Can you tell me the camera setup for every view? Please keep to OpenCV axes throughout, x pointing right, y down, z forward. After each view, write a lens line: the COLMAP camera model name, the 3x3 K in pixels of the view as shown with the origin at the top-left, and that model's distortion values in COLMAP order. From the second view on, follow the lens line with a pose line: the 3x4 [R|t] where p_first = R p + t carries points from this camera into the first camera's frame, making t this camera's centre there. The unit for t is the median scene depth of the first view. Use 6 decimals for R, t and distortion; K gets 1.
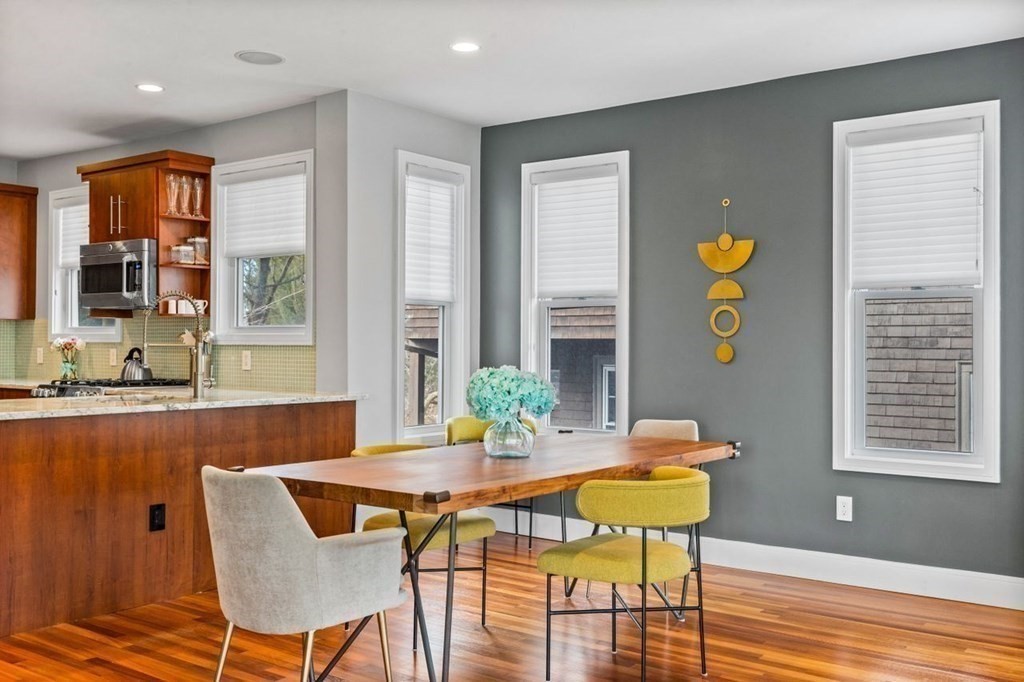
lens RADIAL K [[986.4, 0, 510.1], [0, 986.4, 334.0], [0, 0, 1]] dist [0.020203, 0.000000]
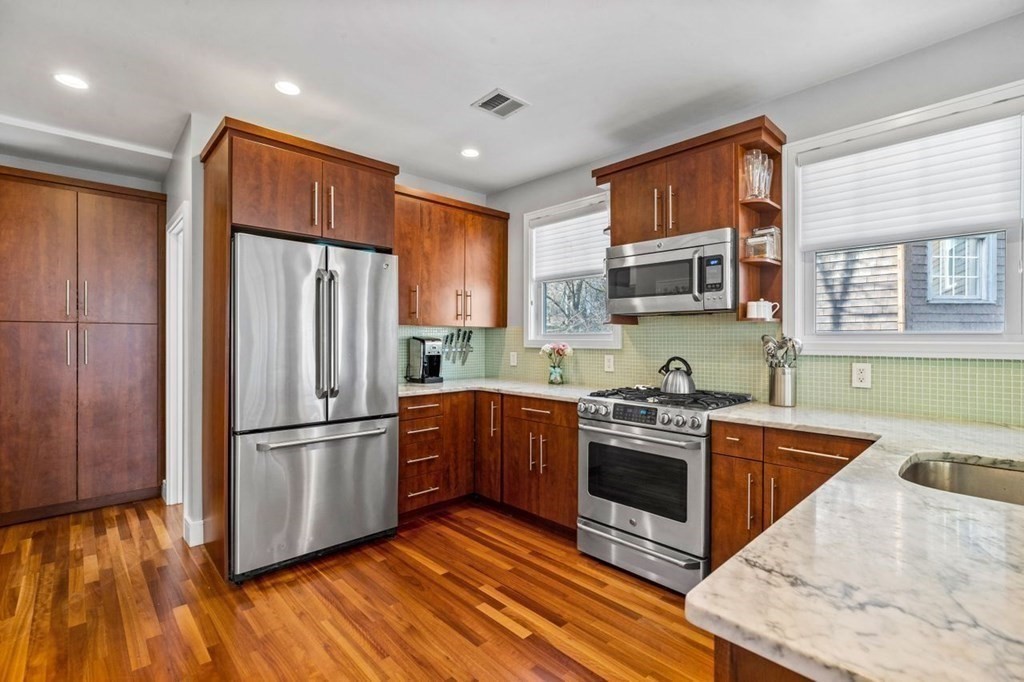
lens RADIAL K [[464.0, 0, 511.8], [0, 464.0, 339.6], [0, 0, 1]] dist [-0.011505, 0.005612]
pose [[0.986536, -0.002500, -0.163527, -0.480389], [0.004247, 0.999938, 0.010336, -0.007394], [0.163491, -0.010891, 0.986485, 0.582691]]
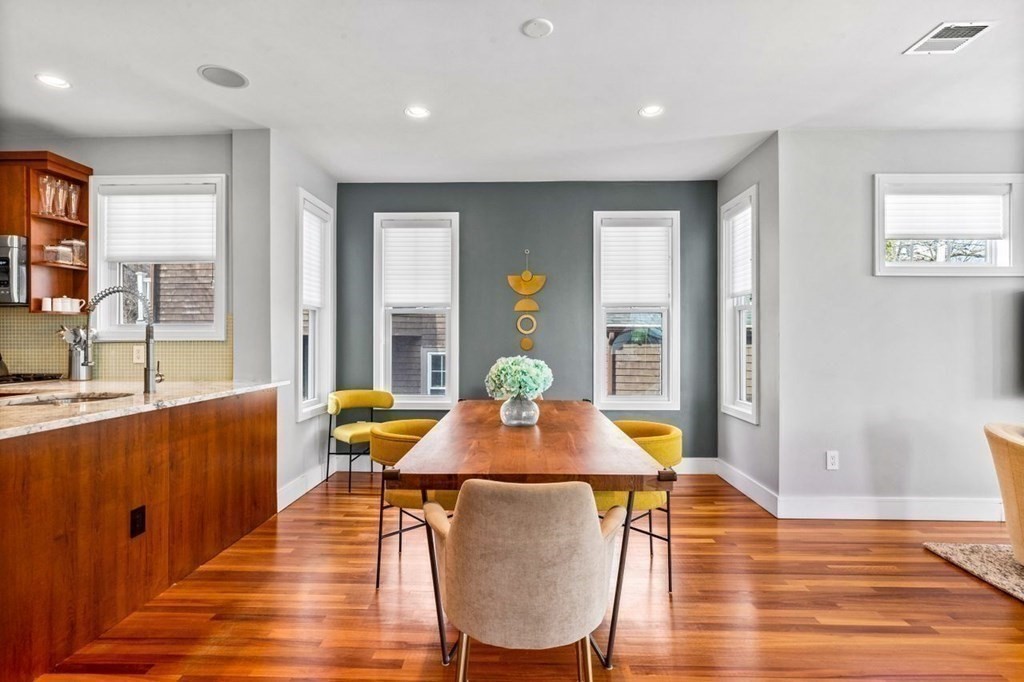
lens RADIAL K [[506.1, 0, 511.7], [0, 506.1, 335.4], [0, 0, 1]] dist [-0.011925, 0.004334]
pose [[0.812649, -0.001015, 0.582753, -0.253704], [-0.002520, 0.999983, 0.005256, 0.001179], [-0.582749, -0.005740, 0.812632, 0.288741]]
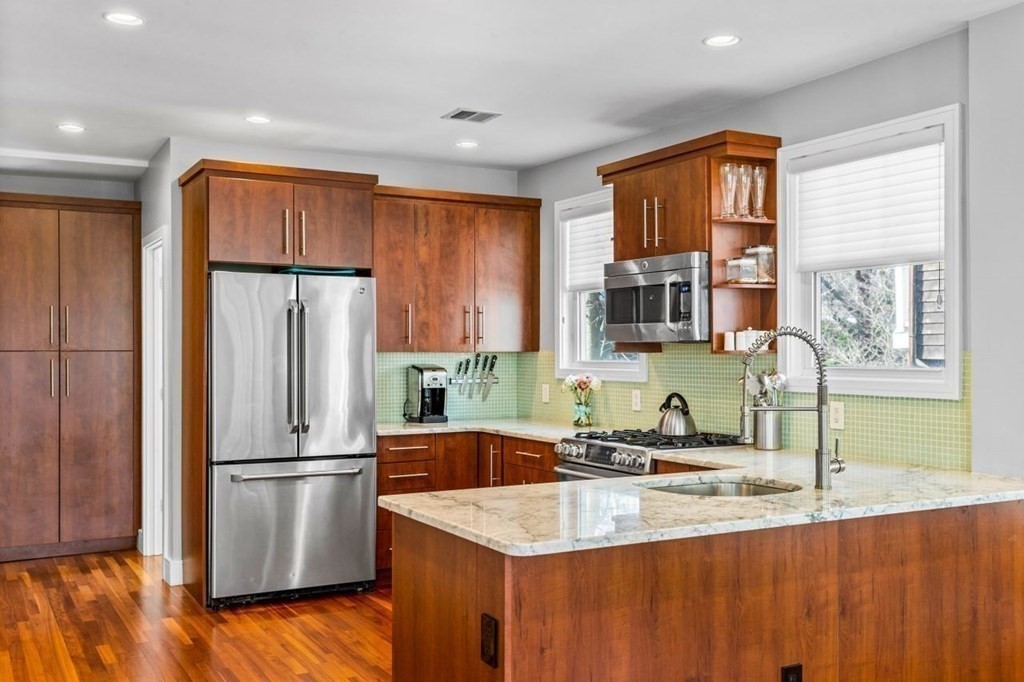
lens RADIAL K [[986.4, 0, 510.0], [0, 986.4, 348.3], [0, 0, 1]] dist [0.020203, 0.000000]
pose [[0.914887, -0.006576, -0.403656, -0.192915], [0.010142, 0.999926, 0.006697, -0.028878], [0.403582, -0.010221, 0.914886, 0.250875]]
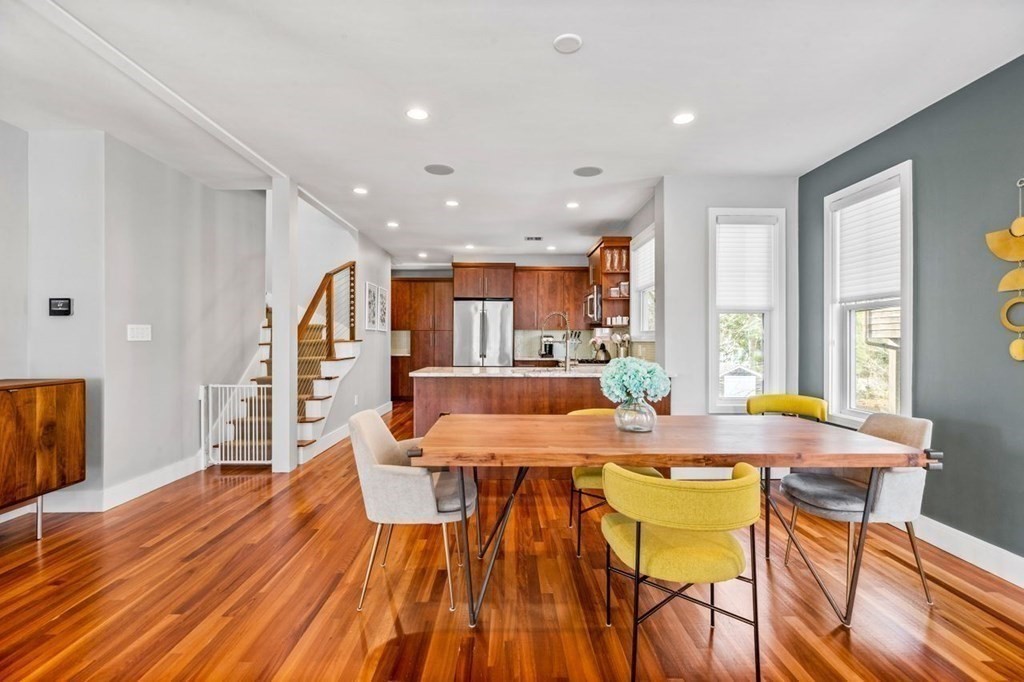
lens RADIAL K [[464.0, 0, 510.2], [0, 464.0, 339.1], [0, 0, 1]] dist [-0.011505, 0.005612]
pose [[0.612718, -0.005355, -0.790283, 0.231029], [0.007909, 0.999969, -0.000644, 0.005290], [0.790262, -0.005856, 0.612741, 0.324546]]
